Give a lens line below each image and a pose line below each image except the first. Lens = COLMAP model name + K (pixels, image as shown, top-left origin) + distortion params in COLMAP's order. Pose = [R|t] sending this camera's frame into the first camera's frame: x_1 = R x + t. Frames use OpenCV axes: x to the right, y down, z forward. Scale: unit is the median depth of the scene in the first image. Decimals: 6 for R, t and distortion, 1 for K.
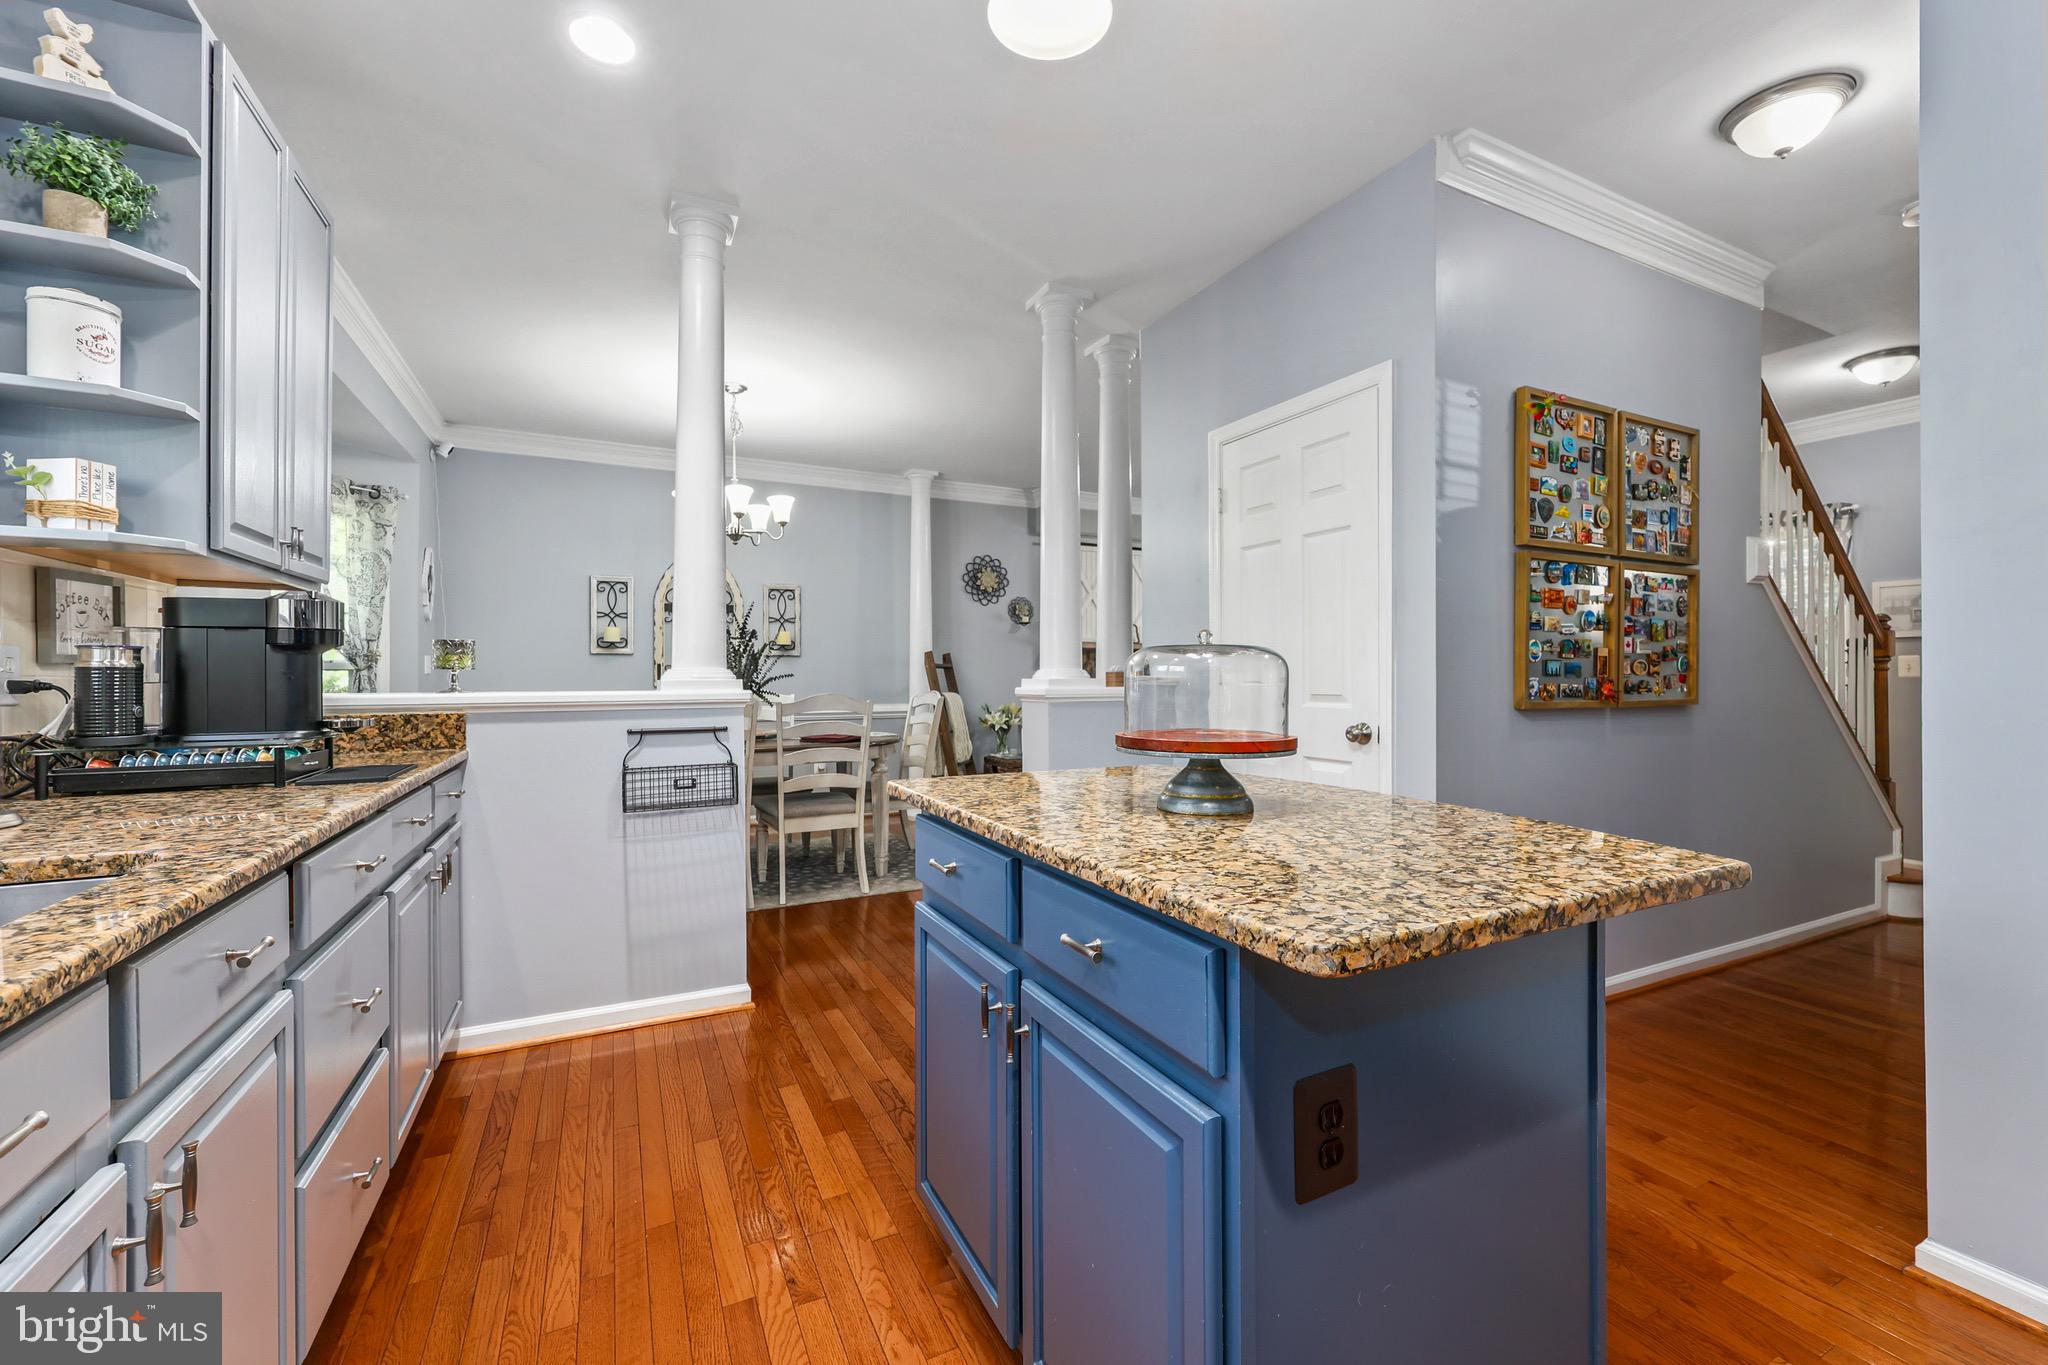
lens RADIAL K [[839.1, 0, 1025.3], [0, 839.1, 680.3], [0, 0, 1]] dist [0.000980, 0.000083]
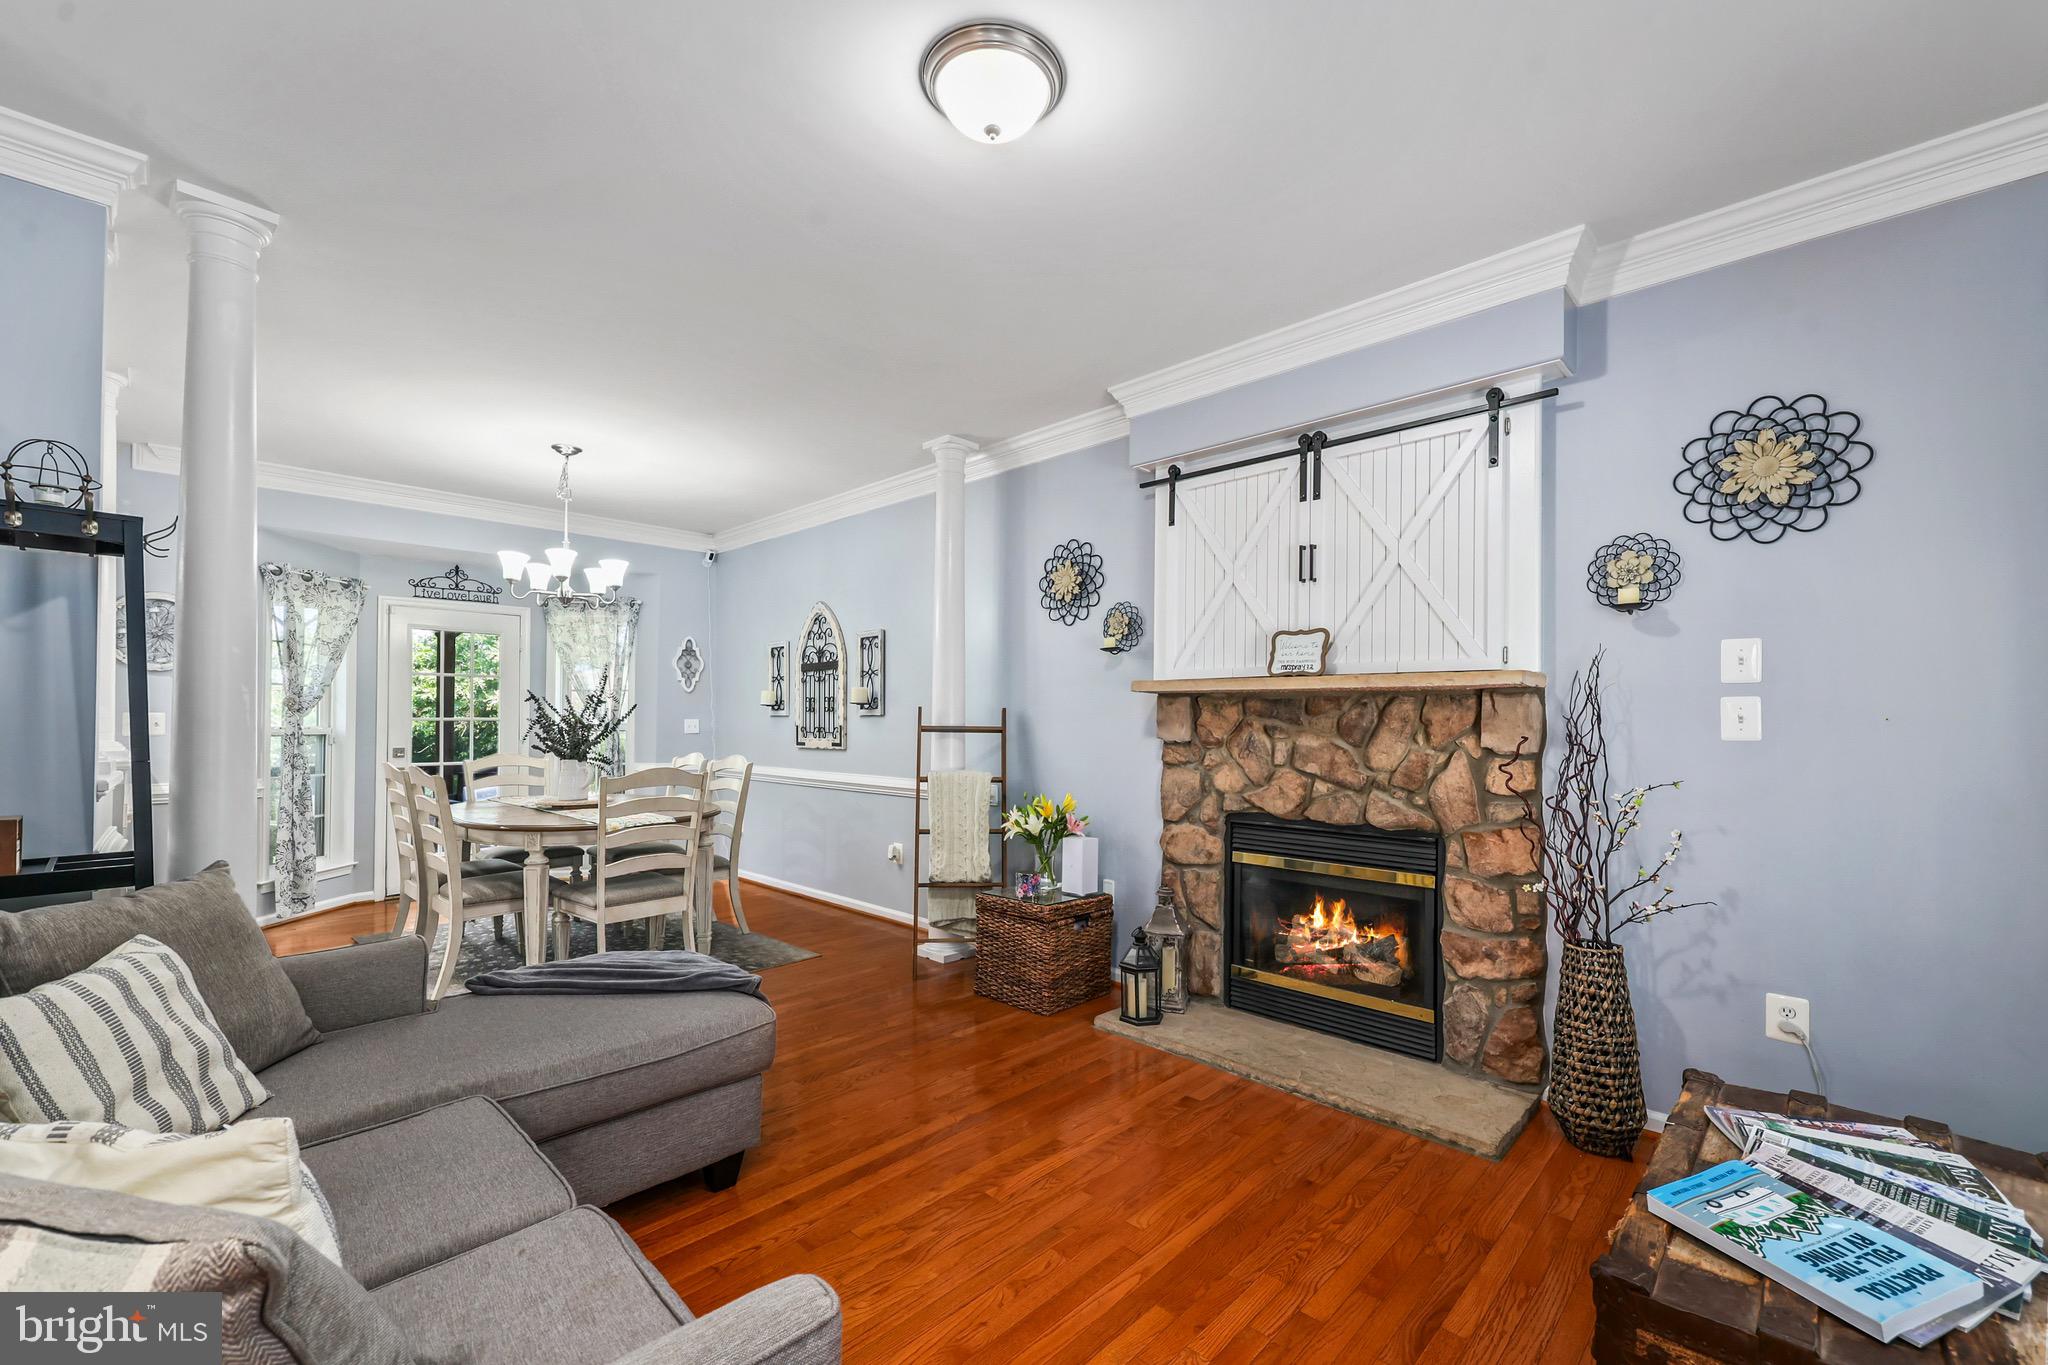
lens RADIAL K [[835.9, 0, 1030.6], [0, 835.9, 707.3], [0, 0, 1]] dist [0.000217, 0.000147]
pose [[0.340141, -0.013351, -0.940280, 0.610317], [-0.004576, 0.999864, -0.015853, -0.027038], [0.940363, 0.009695, 0.340034, 0.952282]]
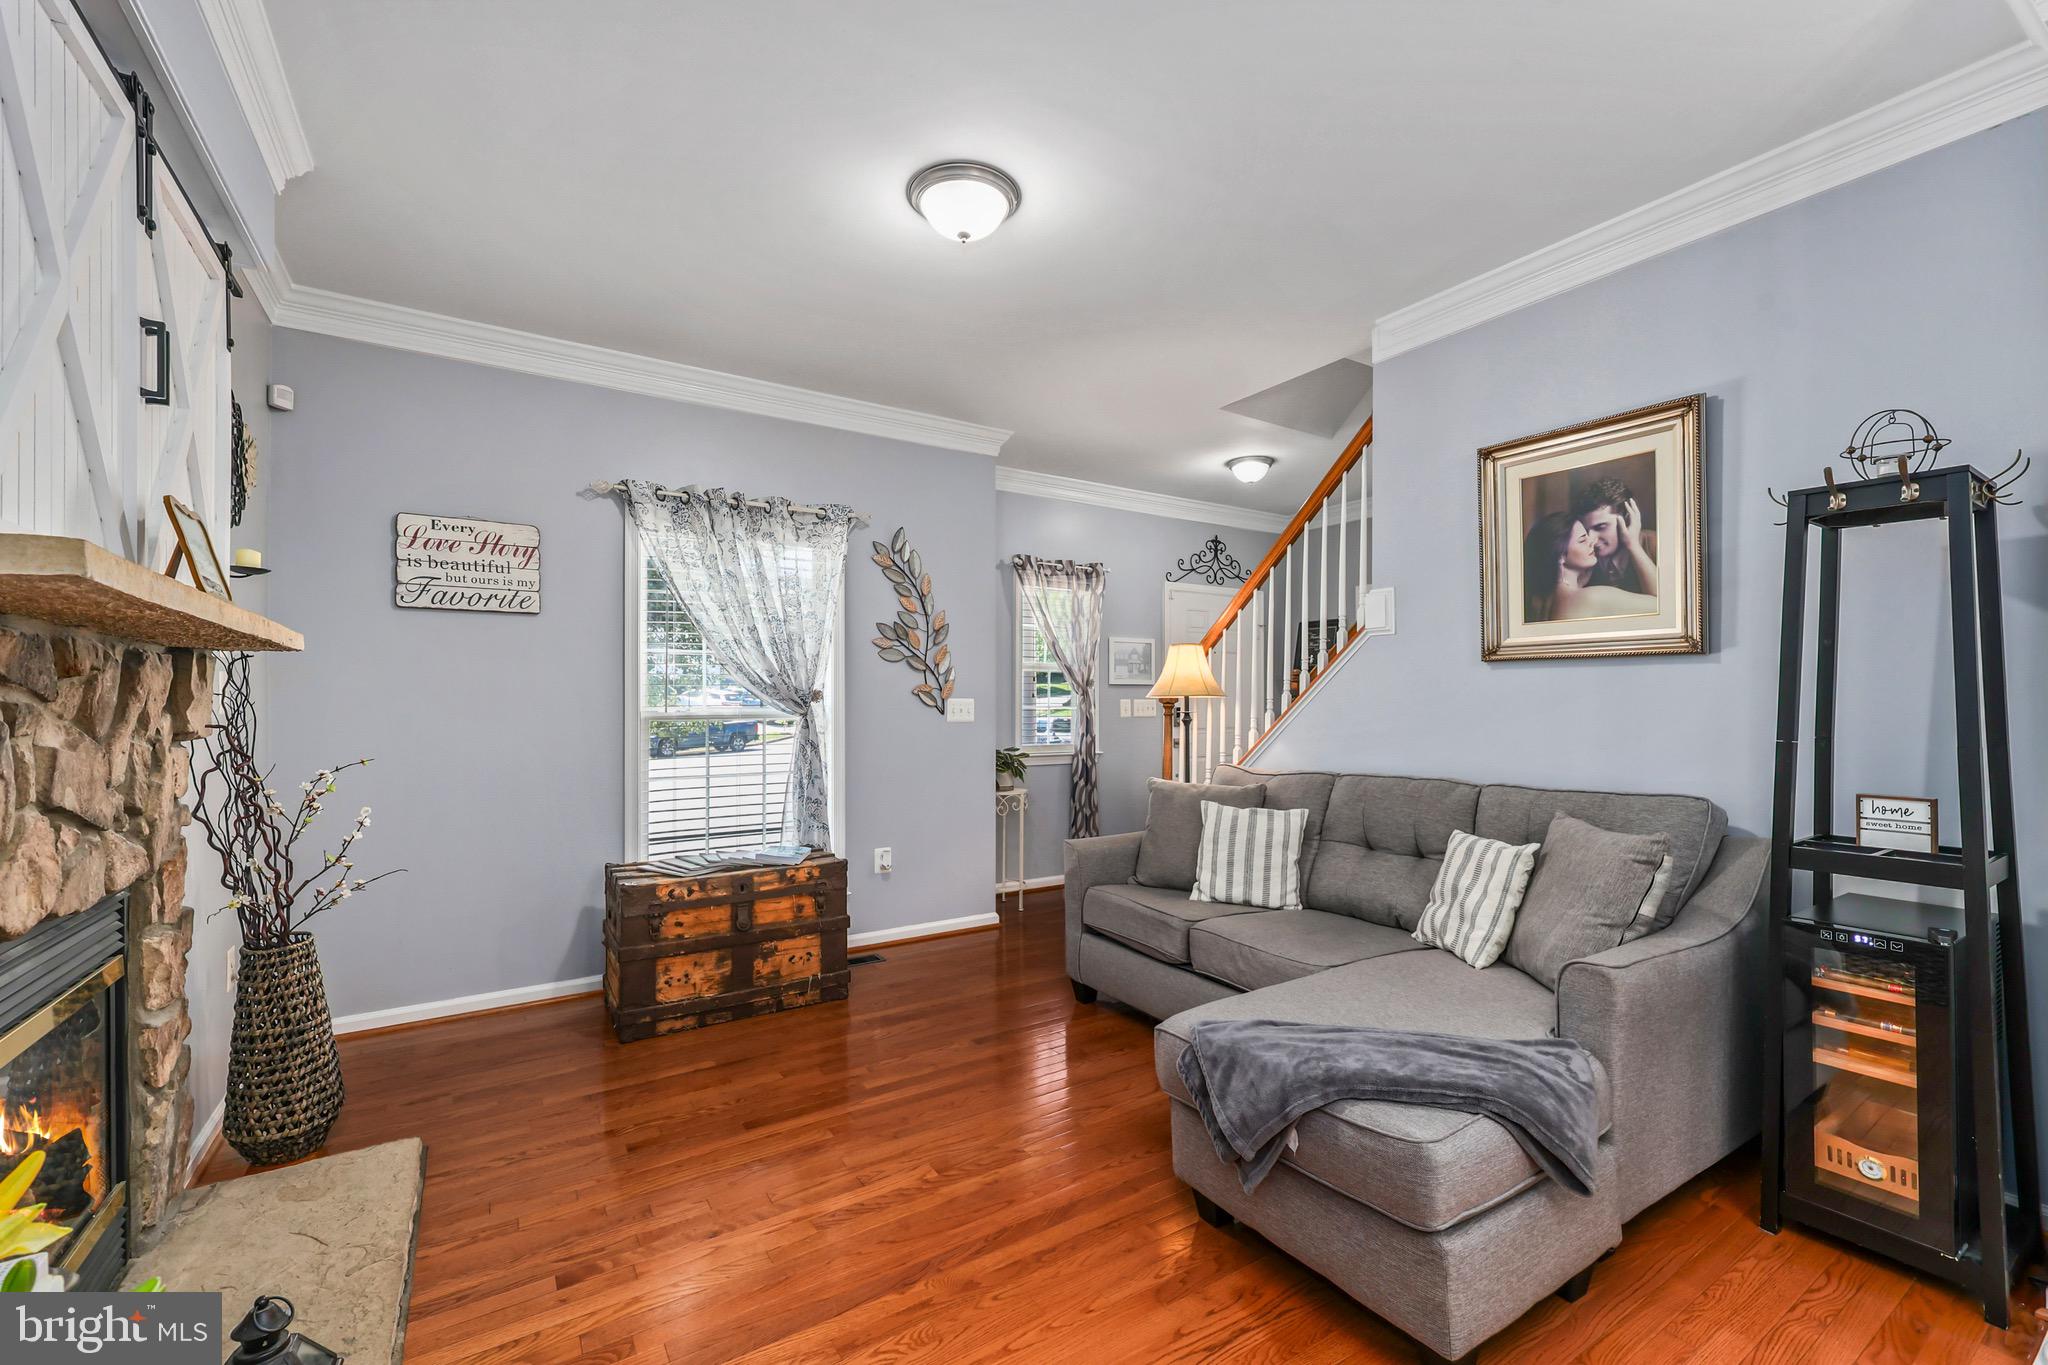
lens RADIAL K [[854.3, 0, 1027.2], [0, 854.3, 693.3], [0, 0, 1]] dist [0.003487, 0.000306]
pose [[-0.111742, 0.008459, 0.993701, -0.141833], [0.004115, 0.999959, -0.008049, -0.024482], [-0.993729, 0.003189, -0.111772, 1.067510]]
